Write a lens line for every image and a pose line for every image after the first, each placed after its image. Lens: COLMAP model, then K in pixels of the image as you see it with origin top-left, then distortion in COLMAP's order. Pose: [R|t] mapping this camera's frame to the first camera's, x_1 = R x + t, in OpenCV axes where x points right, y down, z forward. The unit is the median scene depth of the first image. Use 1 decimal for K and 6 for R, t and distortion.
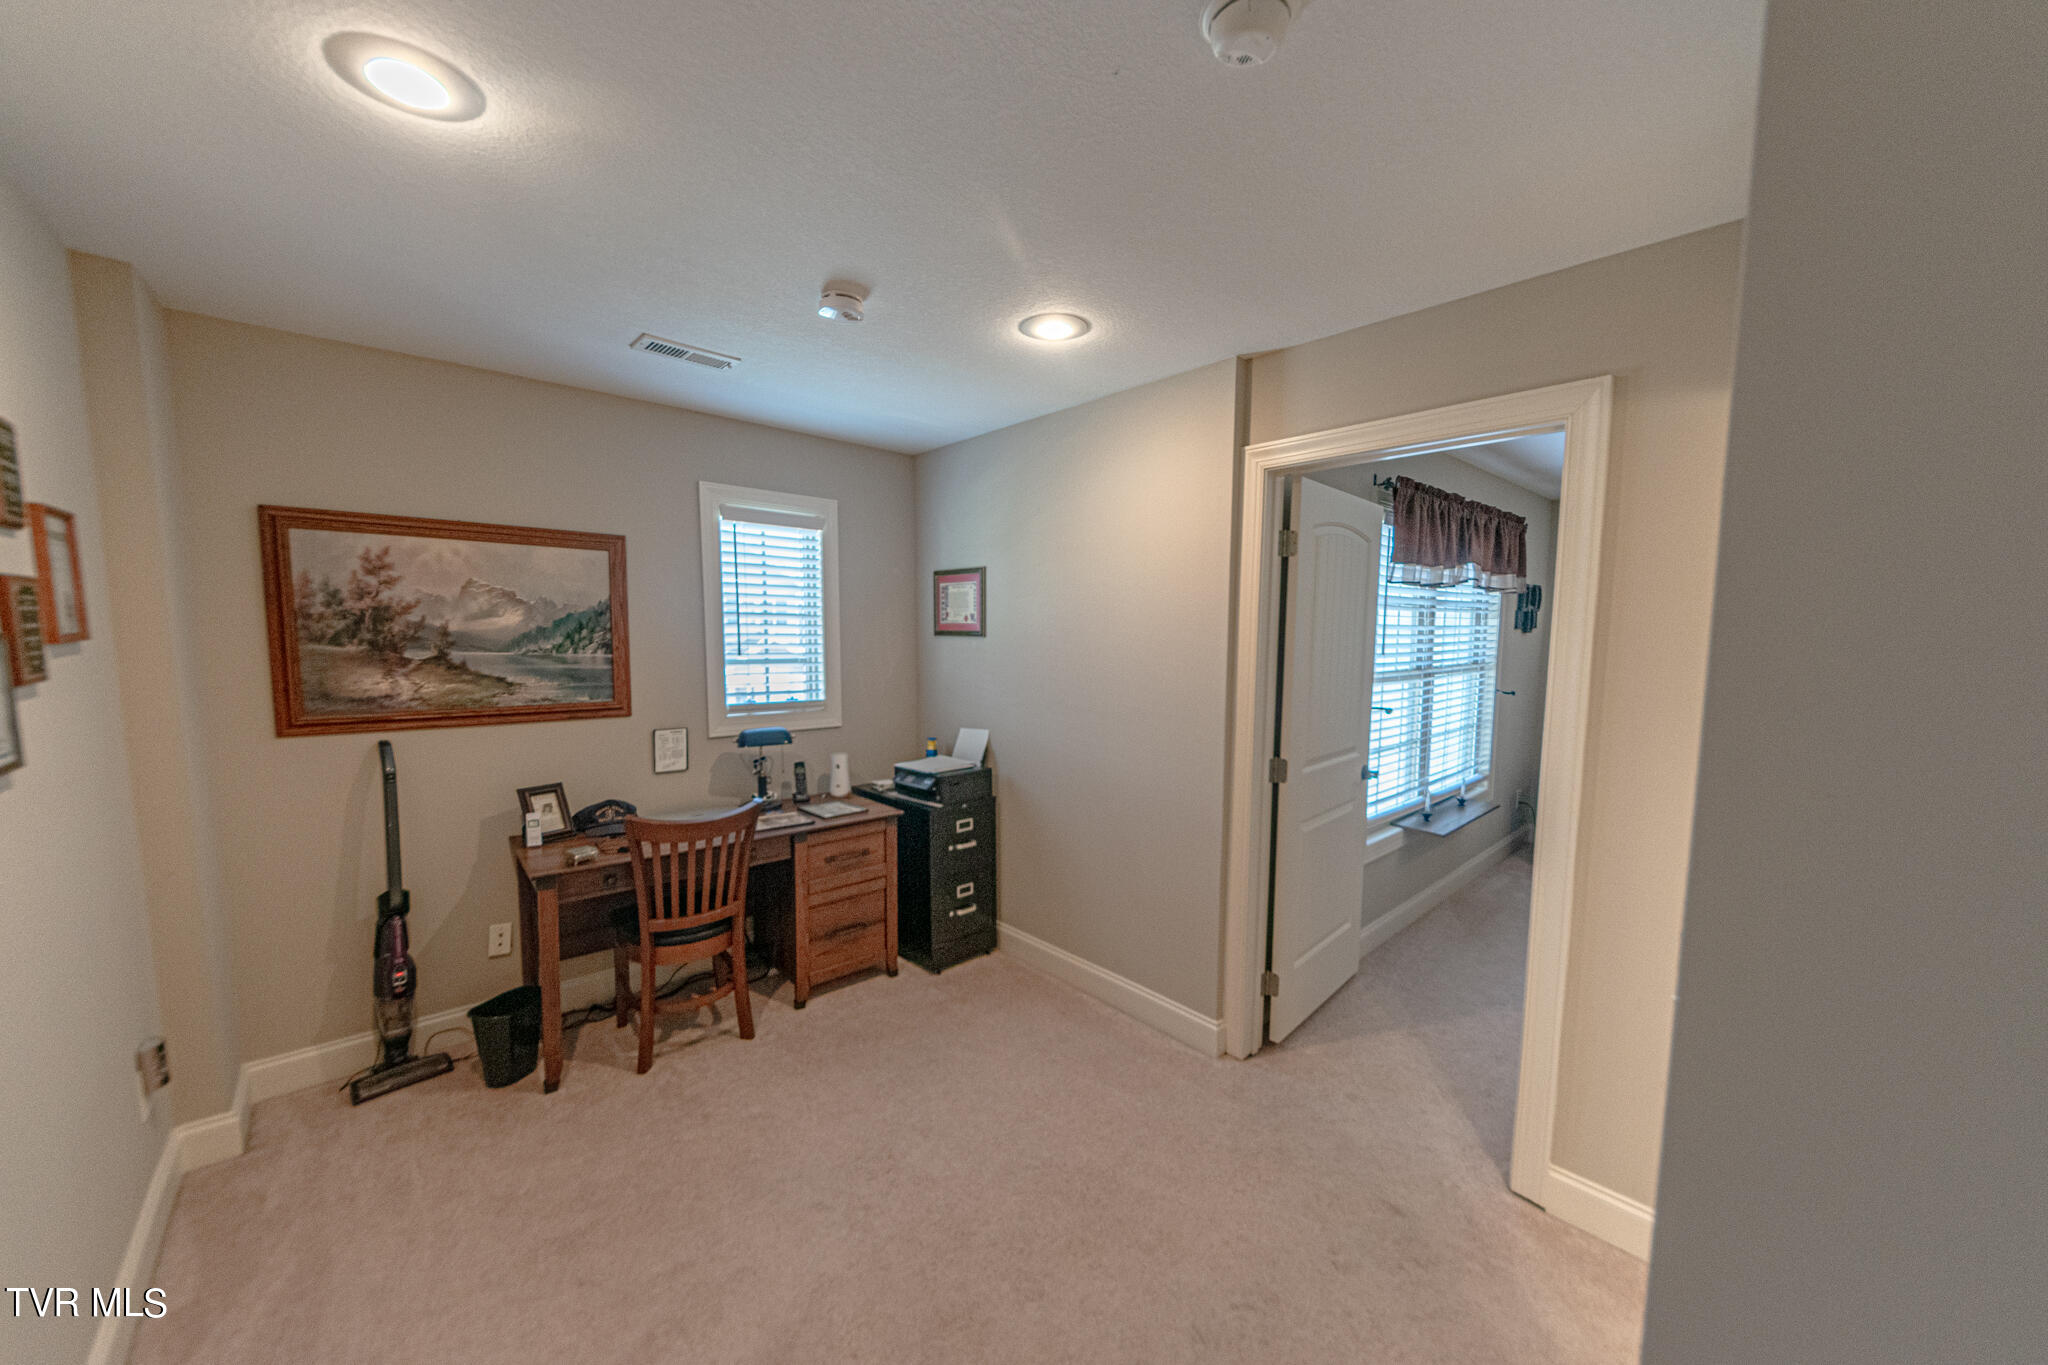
lens RADIAL K [[733.9, 0, 1025.7], [0, 733.9, 683.7], [0, 0, 1]] dist [-0.004154, -0.000460]
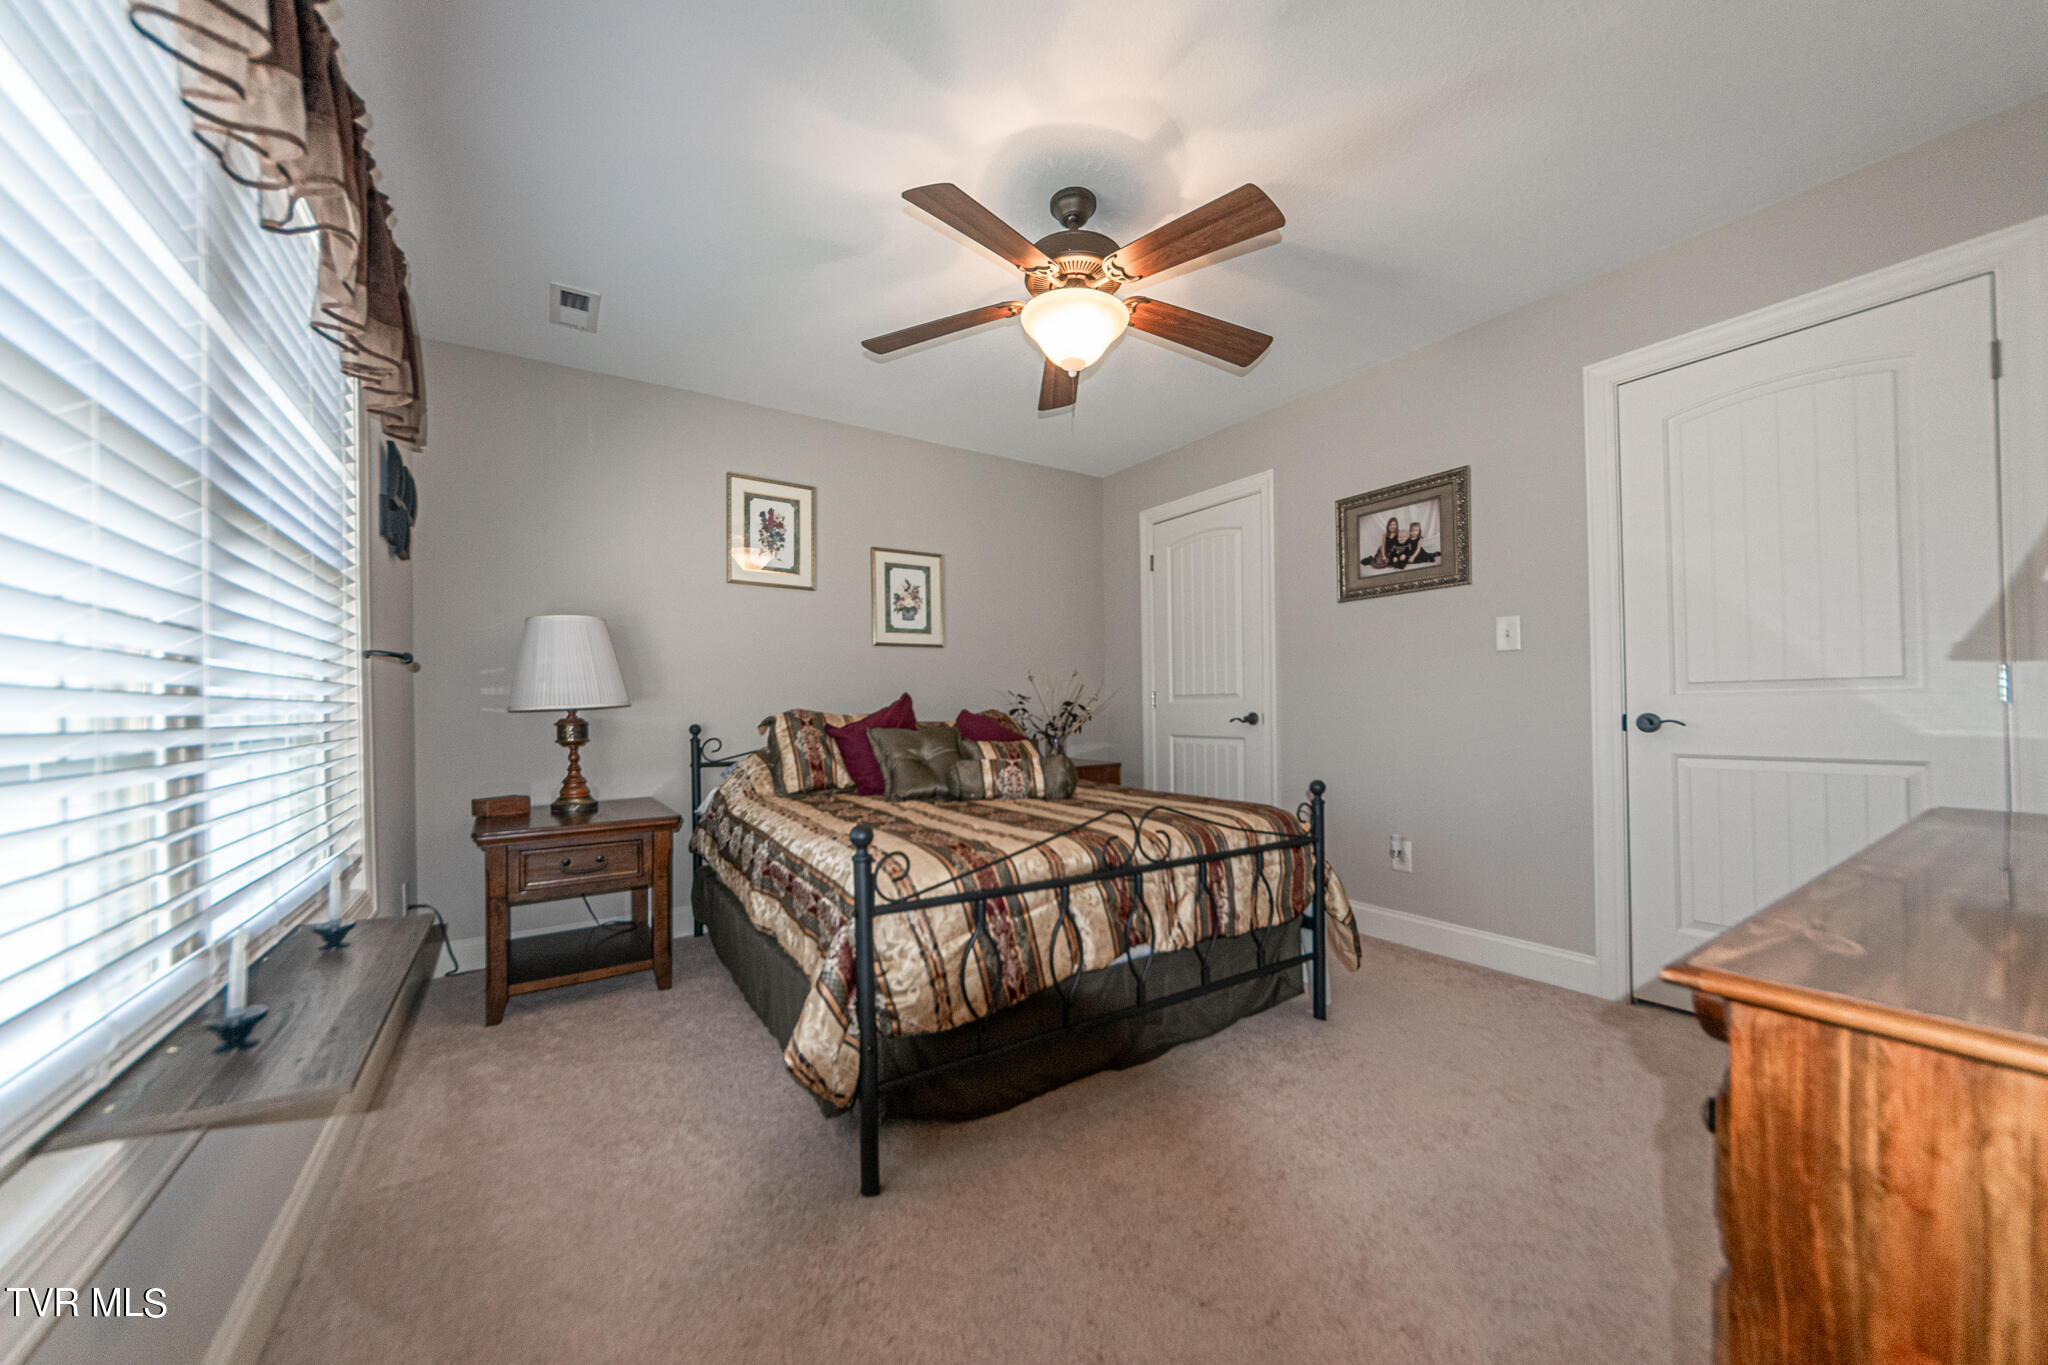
lens RADIAL K [[733.9, 0, 1022.8], [0, 733.9, 684.1], [0, 0, 1]] dist [-0.004154, -0.000460]
pose [[0.152037, 0.005707, 0.988358, 0.315511], [0.114008, 0.993207, -0.023273, 0.091207], [-0.981777, 0.116219, 0.150354, 0.632583]]
